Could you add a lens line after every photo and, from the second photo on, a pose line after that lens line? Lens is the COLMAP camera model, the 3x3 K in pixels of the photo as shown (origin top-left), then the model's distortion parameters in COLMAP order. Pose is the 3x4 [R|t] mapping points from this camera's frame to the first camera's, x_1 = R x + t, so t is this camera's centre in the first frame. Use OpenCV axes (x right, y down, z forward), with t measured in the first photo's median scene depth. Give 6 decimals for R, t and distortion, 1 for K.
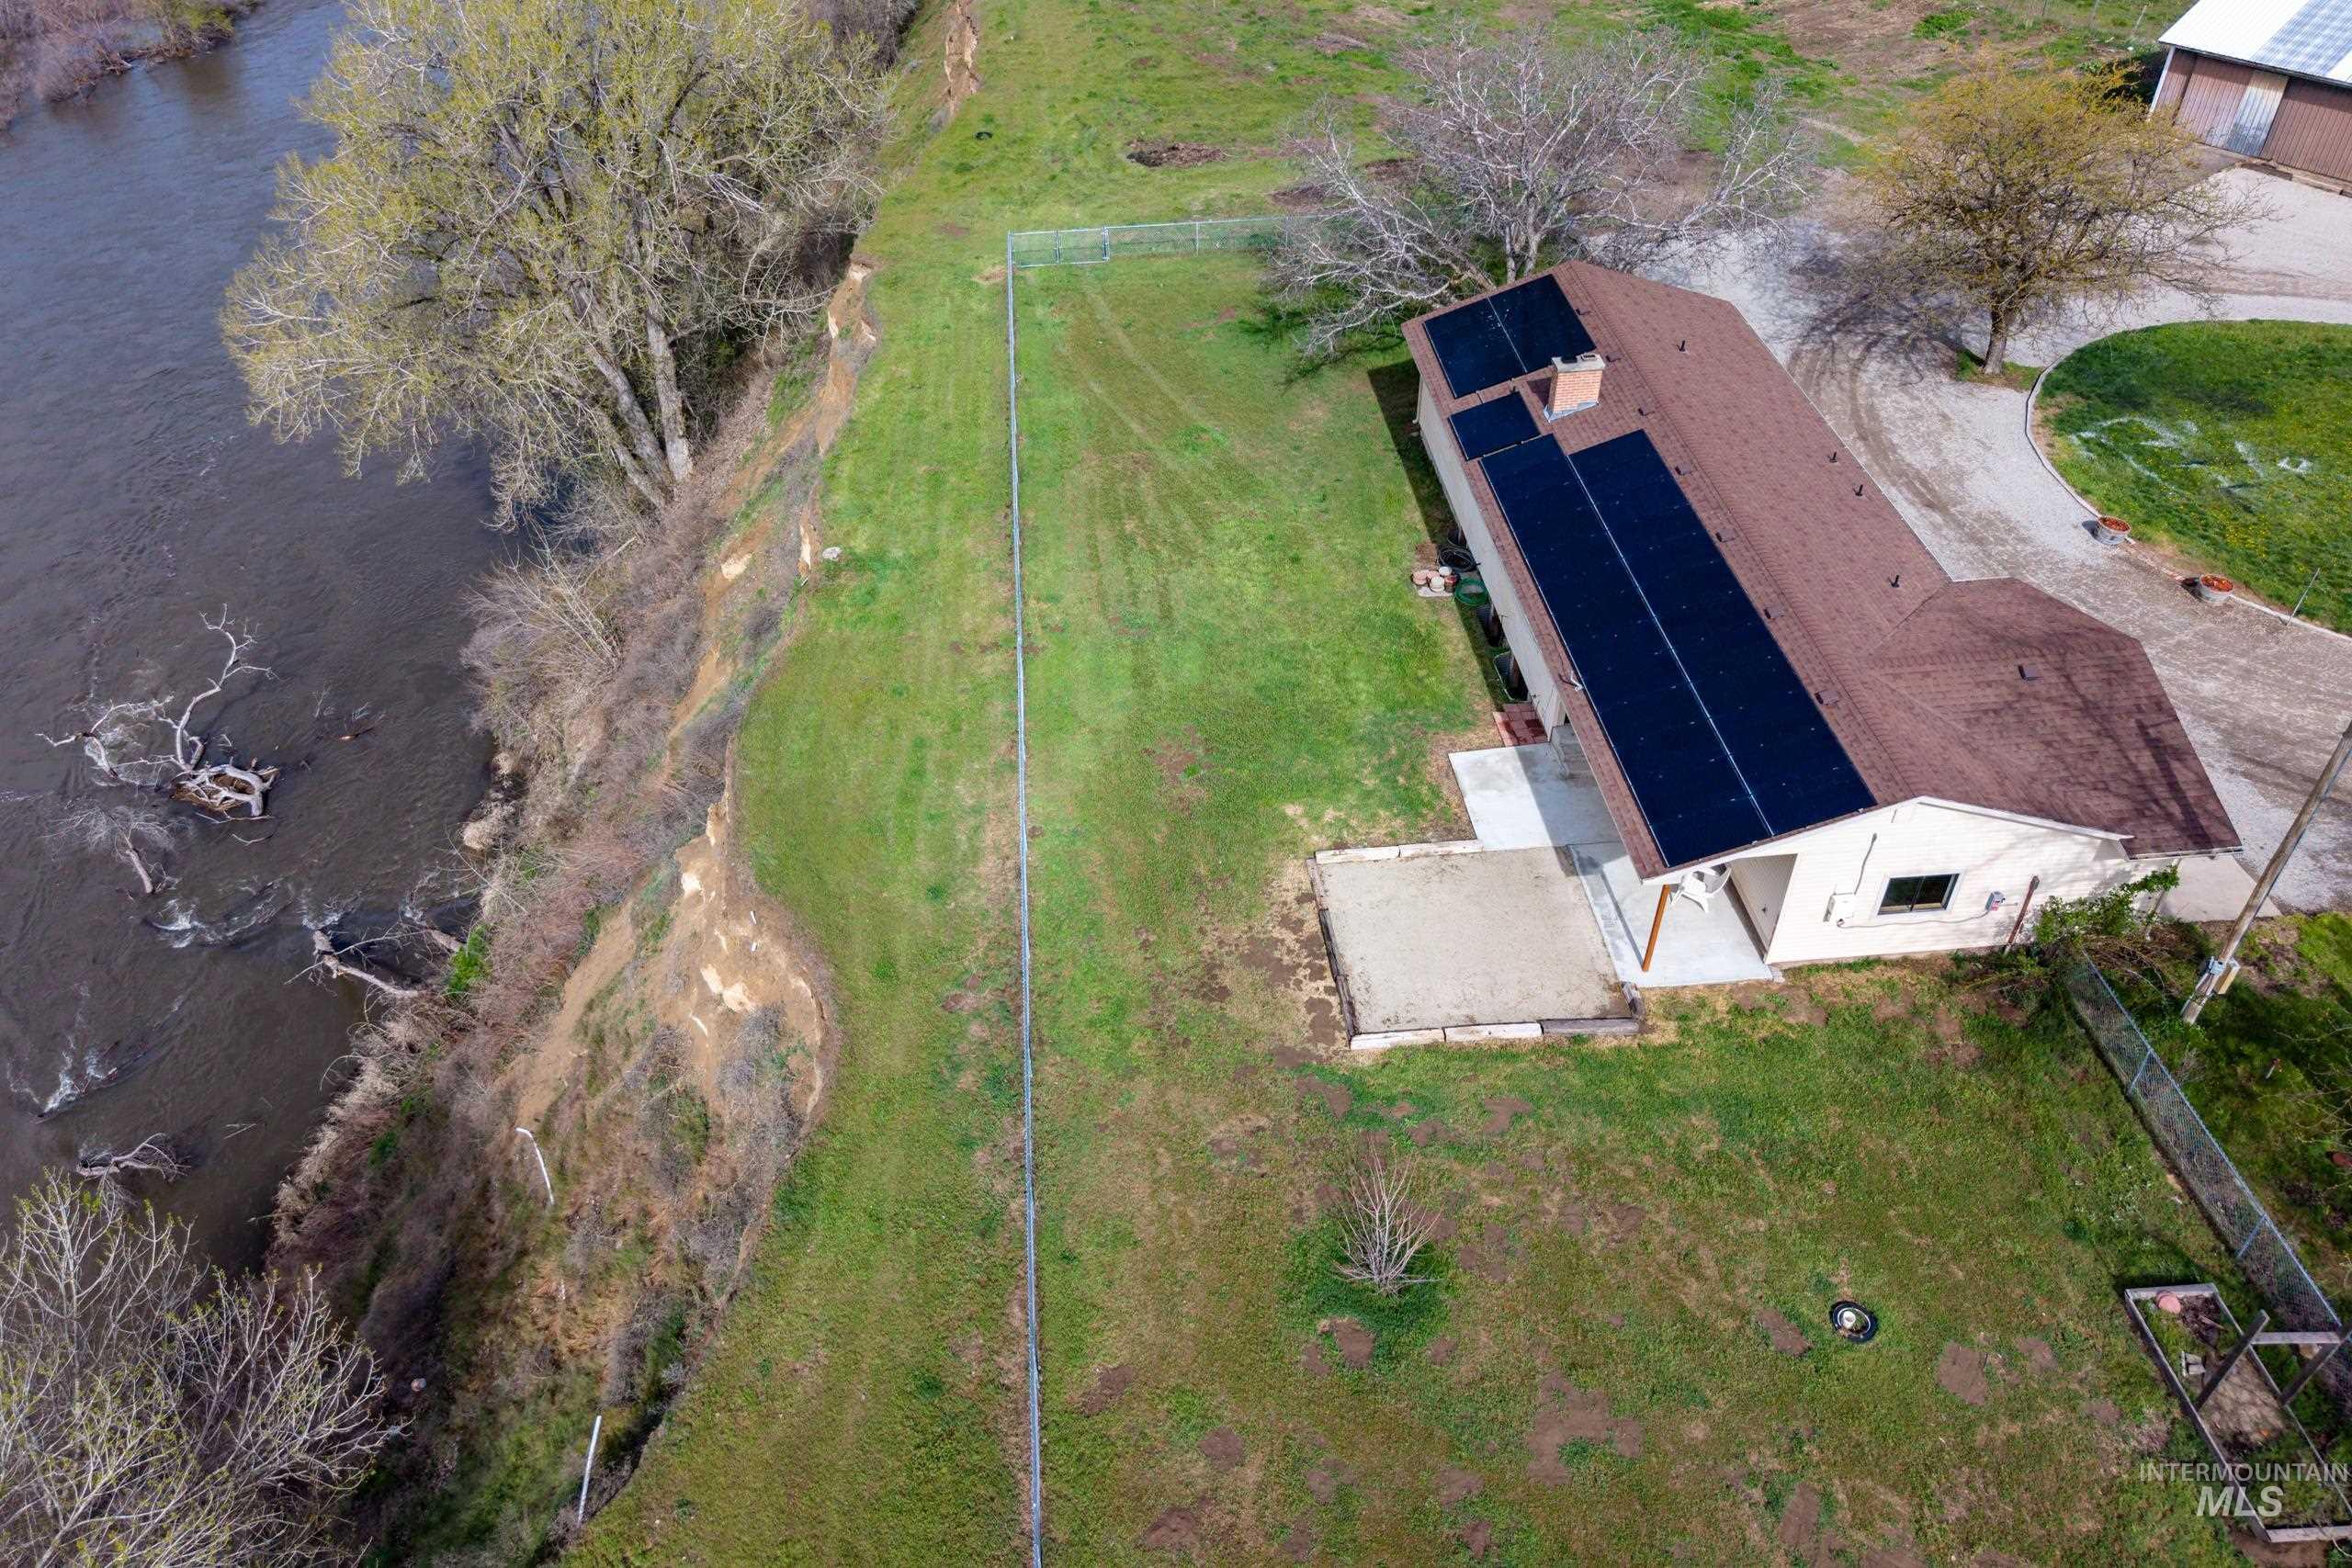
lens RADIAL K [[1610.8, 0, 1168.2], [0, 1610.8, 804.0], [0, 0, 1]] dist [0.044779, -0.026516]
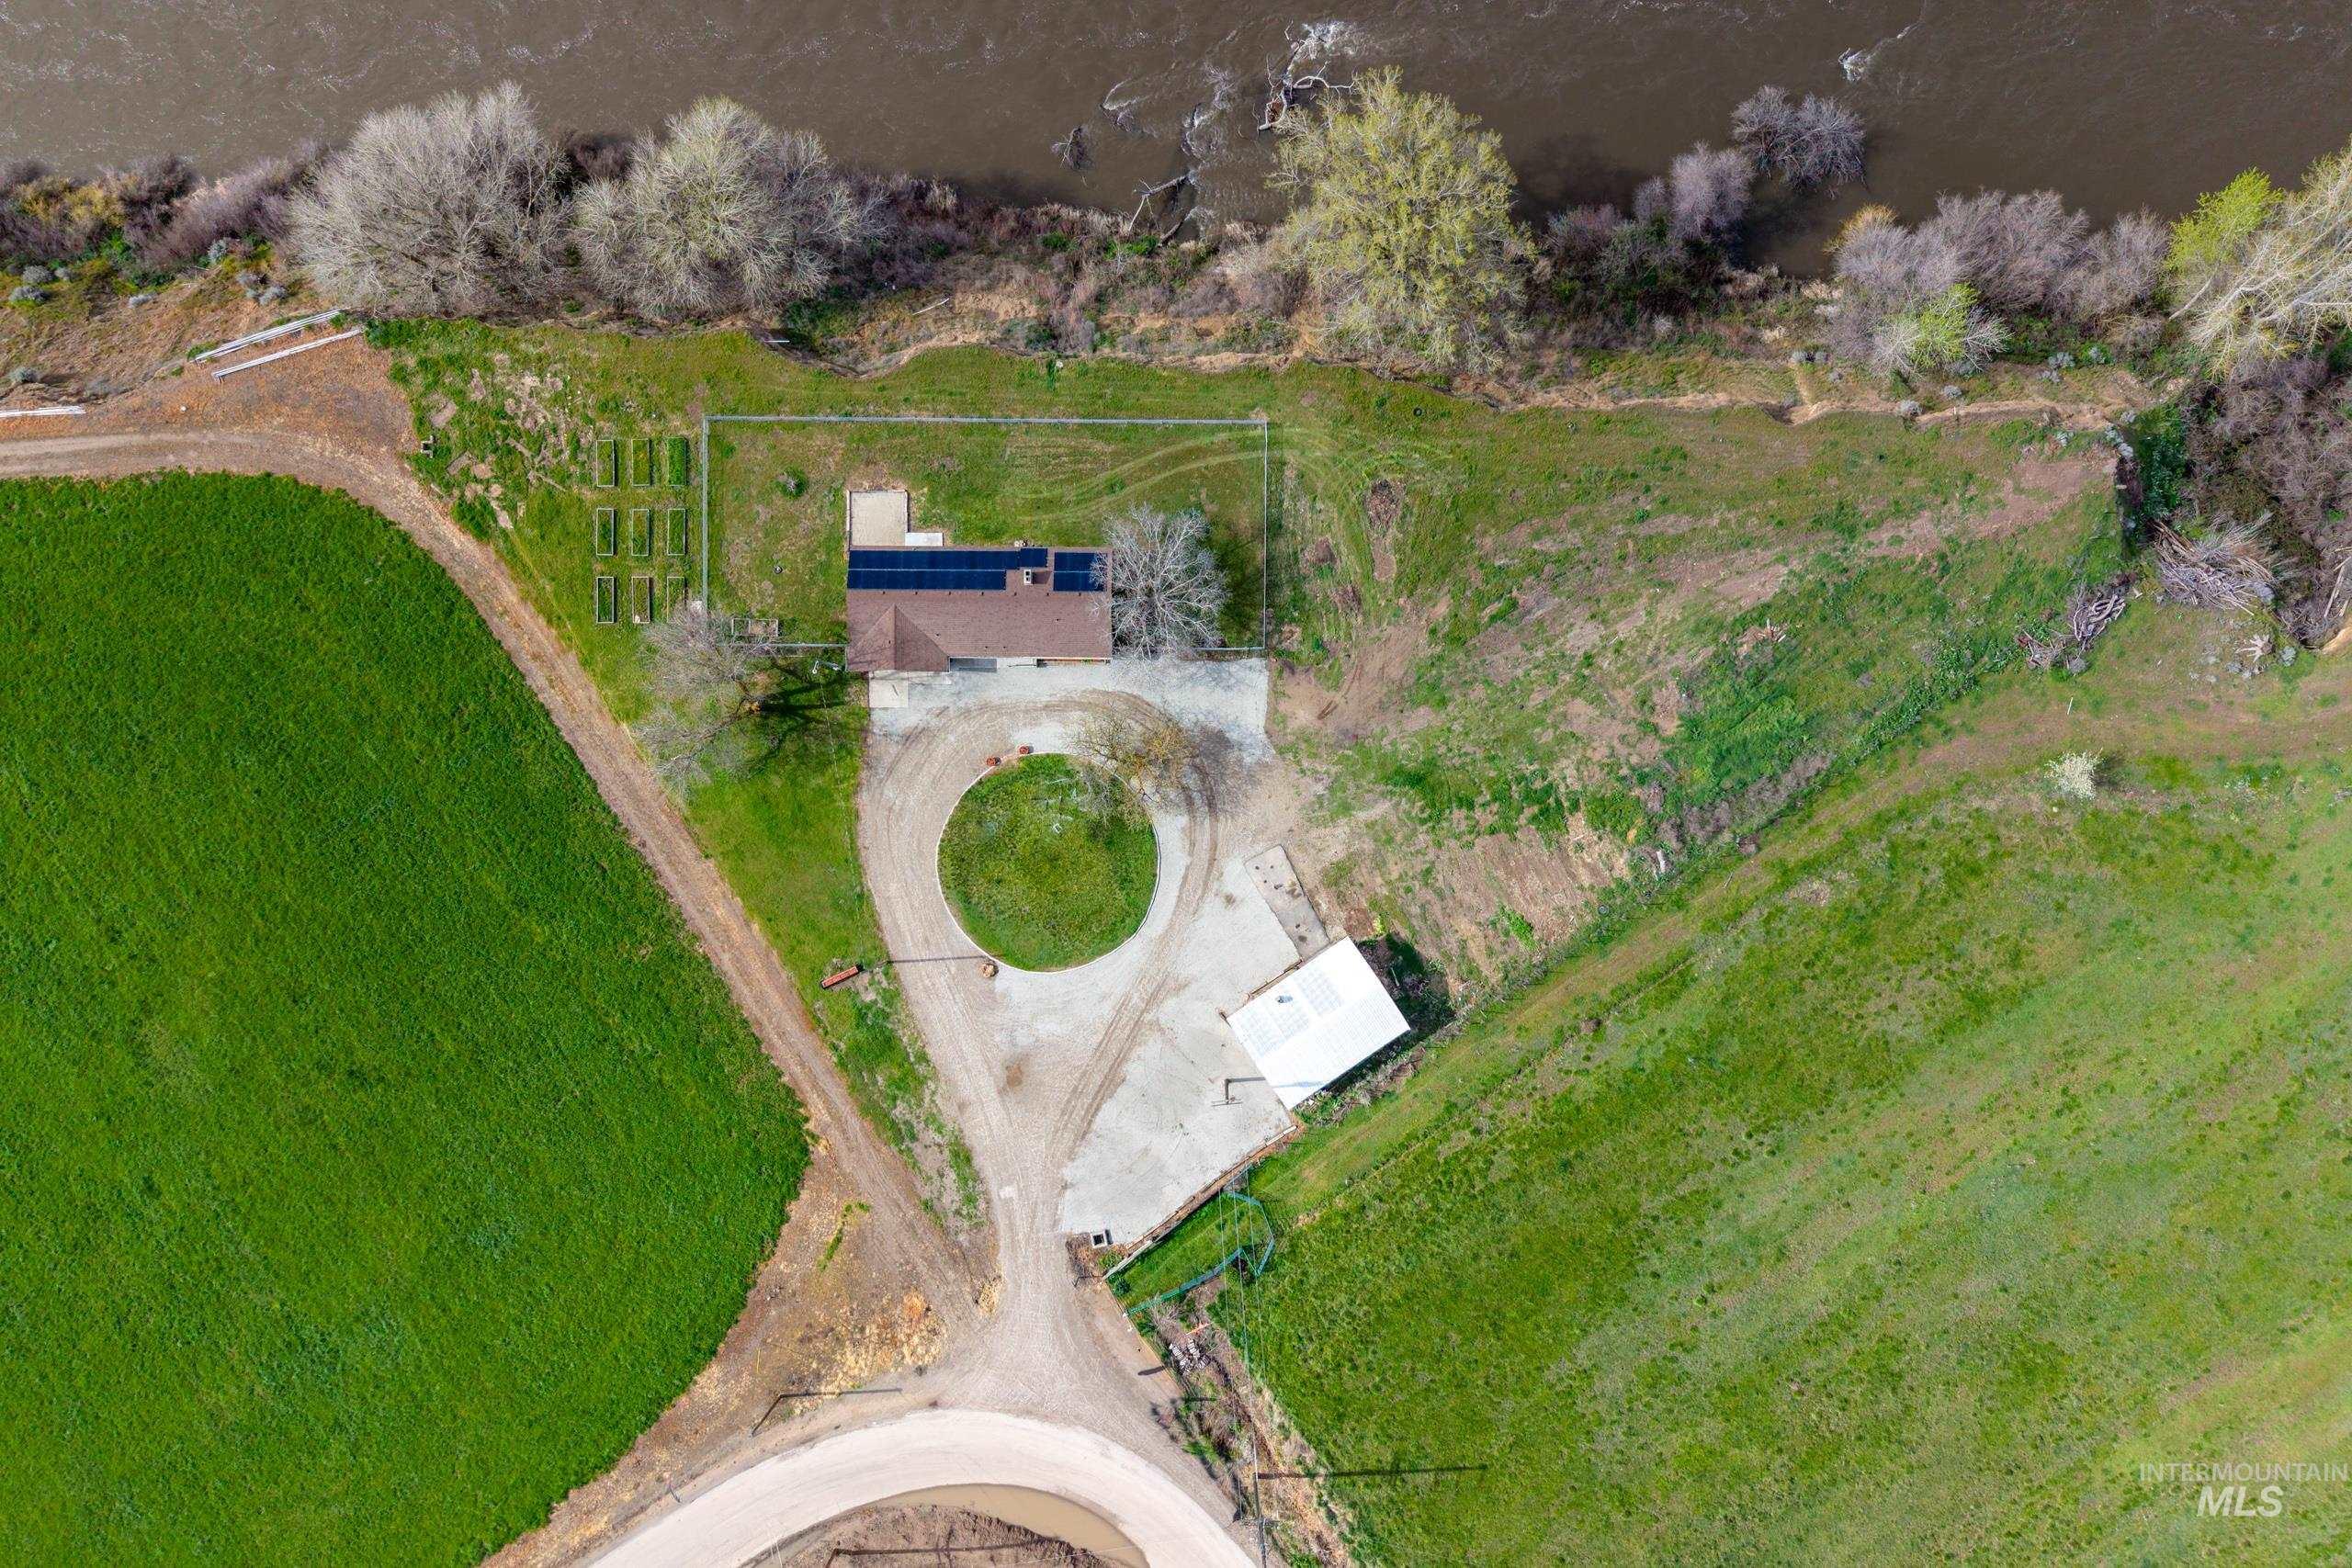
lens RADIAL K [[1610.8, 0, 1220.5], [0, 1610.8, 745.0], [0, 0, 1]] dist [0.044779, -0.026516]
pose [[-0.086365, 0.996245, 0.006058, 0.485877], [-0.670964, -0.062659, 0.738837, -2.716666], [0.736443, 0.059745, 0.673857, -0.864593]]
